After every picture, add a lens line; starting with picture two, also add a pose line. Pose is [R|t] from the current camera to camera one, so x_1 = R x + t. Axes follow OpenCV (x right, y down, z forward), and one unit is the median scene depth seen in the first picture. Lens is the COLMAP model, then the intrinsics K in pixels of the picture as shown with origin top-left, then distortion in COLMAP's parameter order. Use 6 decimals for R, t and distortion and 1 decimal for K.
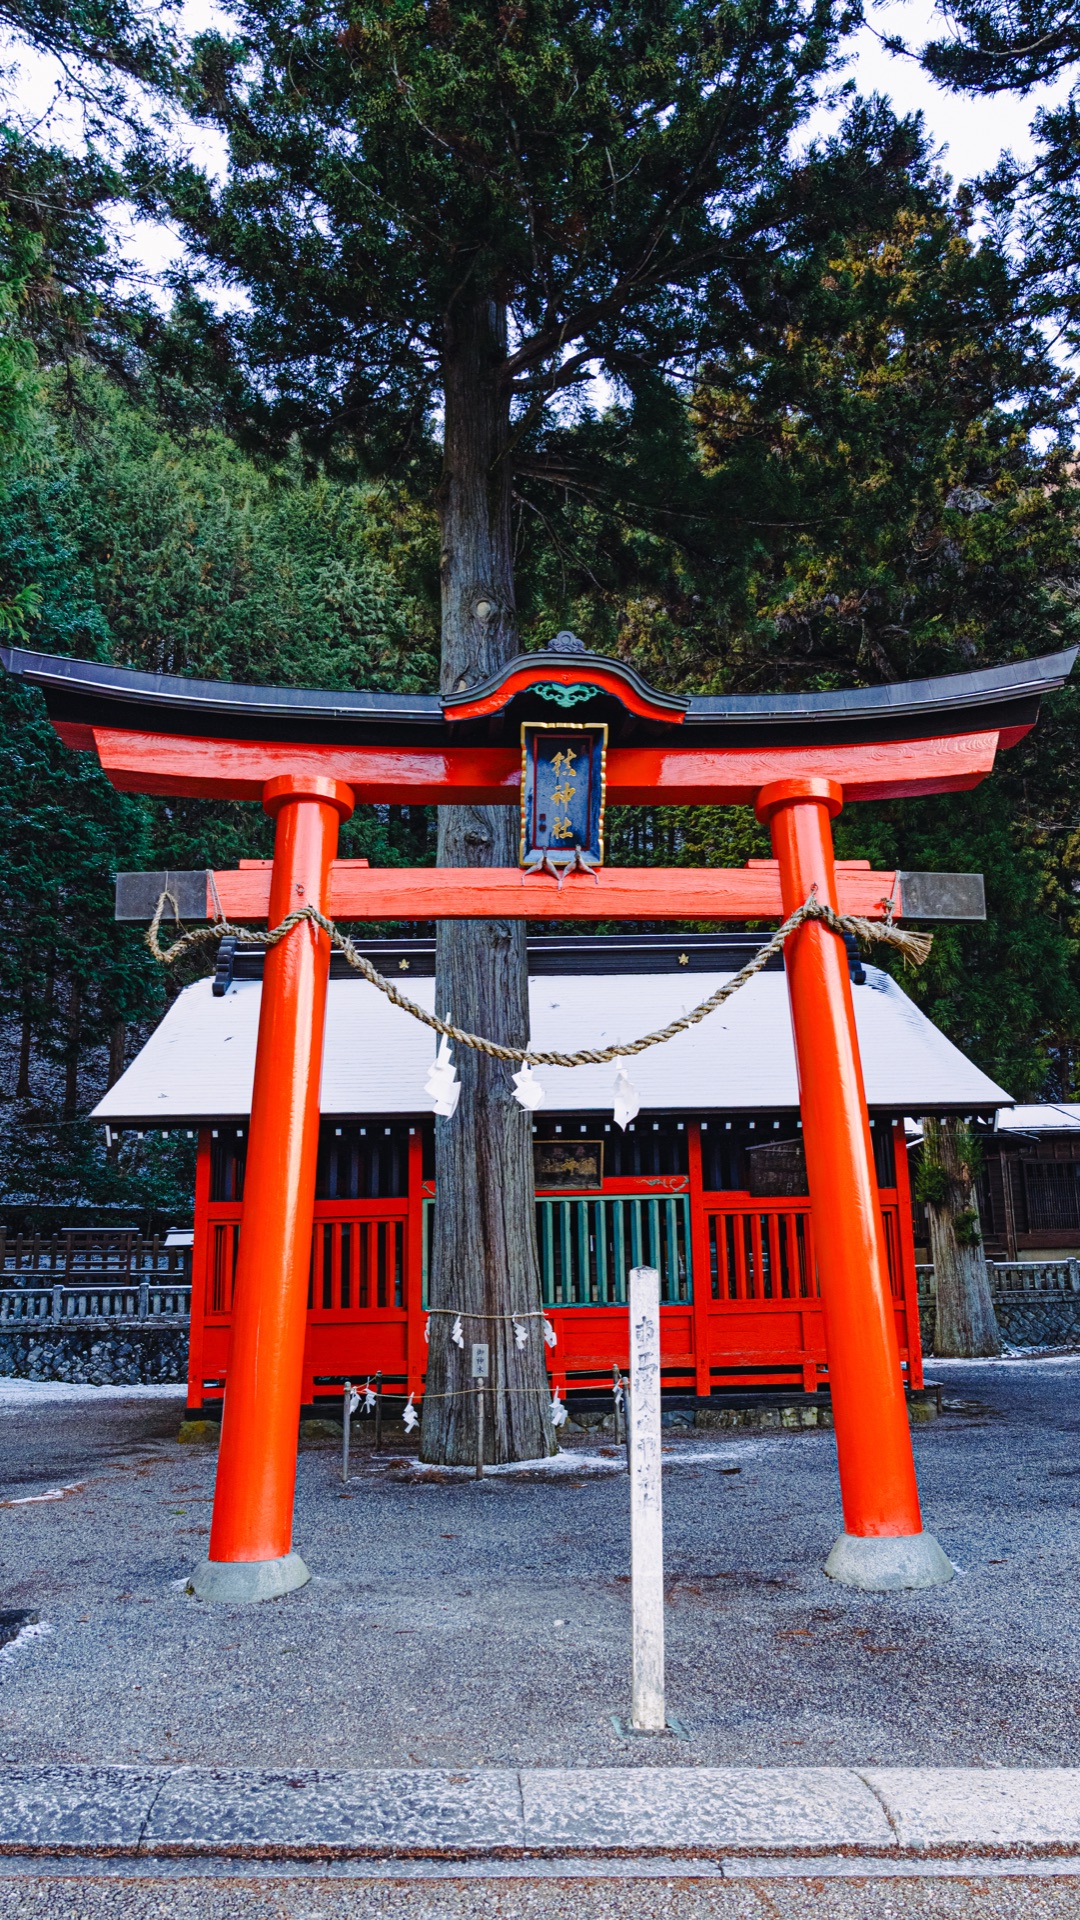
lens RADIAL K [[1379.7, 0, 540.8], [0, 1379.7, 1022.5], [0, 0, 1]] dist [-0.009469, 0.001275]
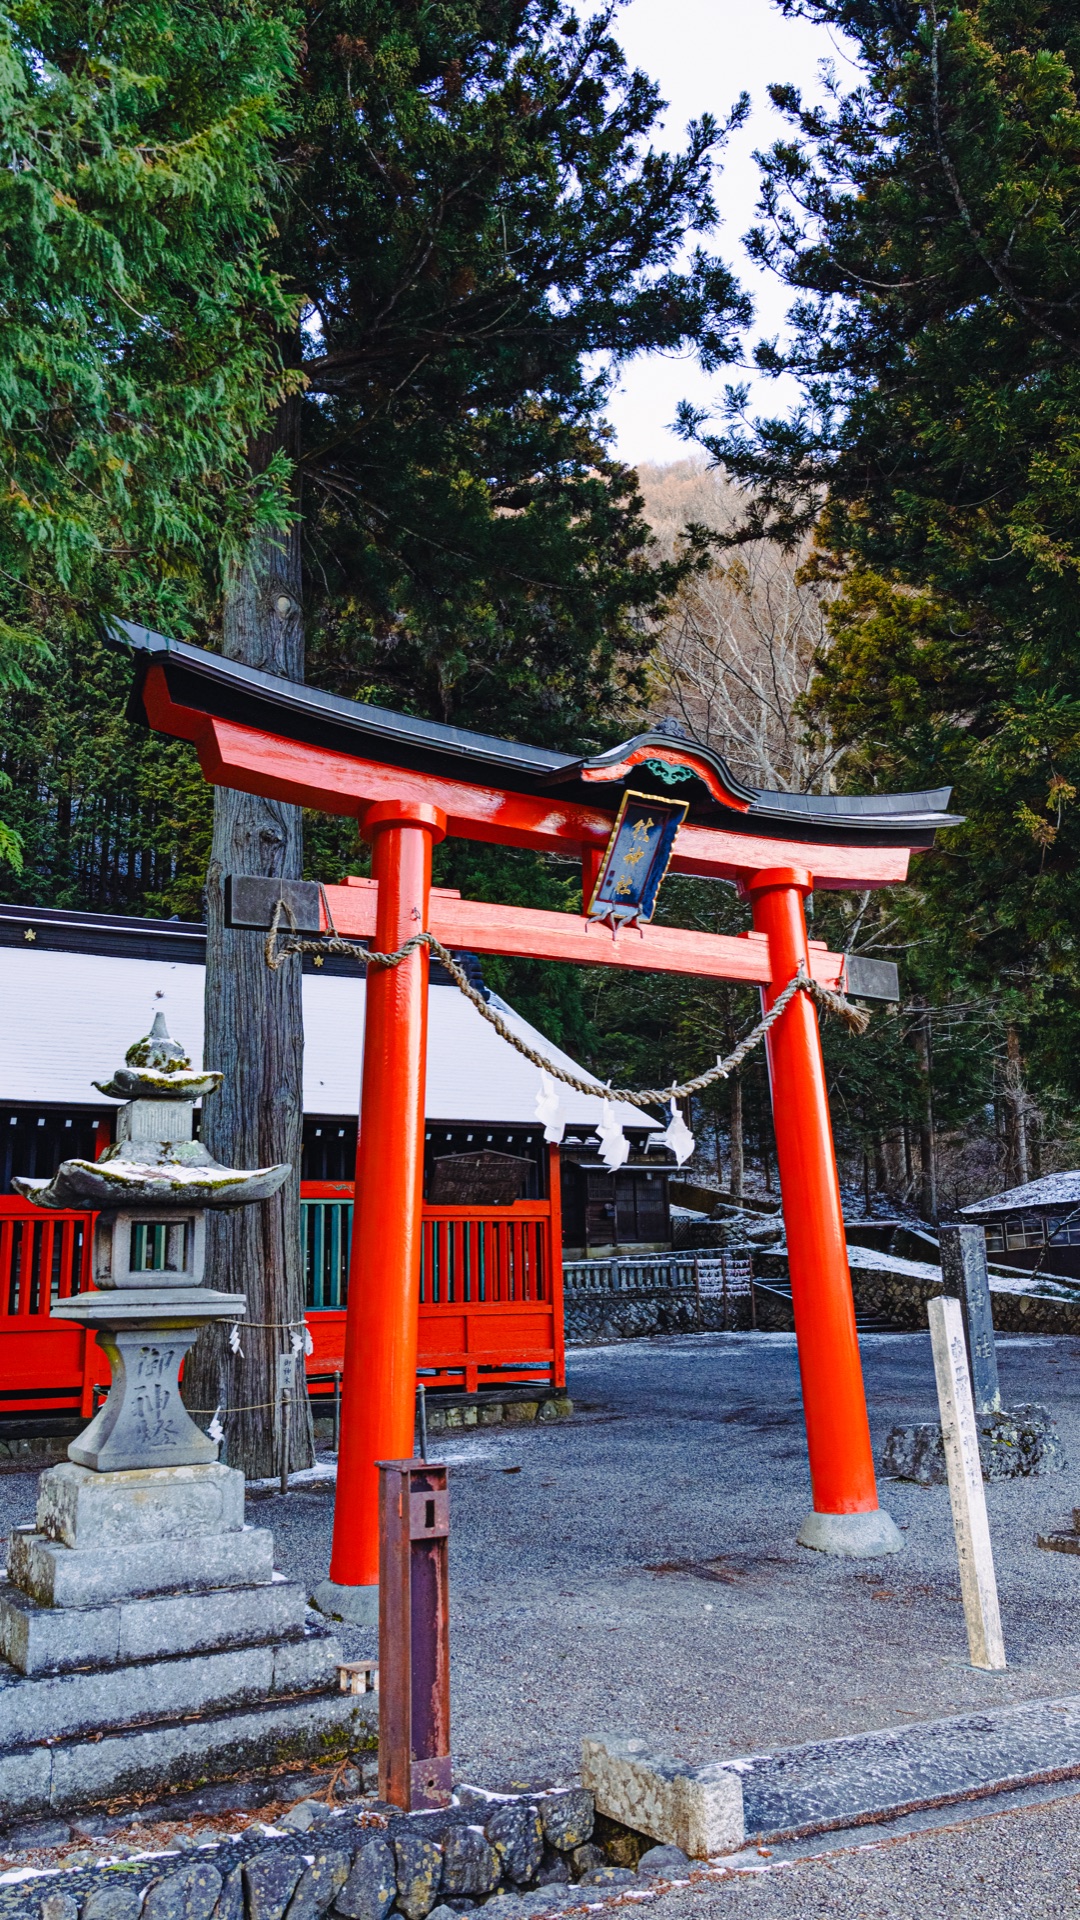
lens RADIAL K [[1416.8, 0, 540.0], [0, 1416.8, 960.0], [0, 0, 1]] dist [-0.025612, 0.001842]
pose [[0.886477, 0.105503, 0.450586, -0.547105], [-0.091069, 0.994397, -0.053667, -0.014512], [-0.453724, 0.006541, 0.891119, 0.021913]]
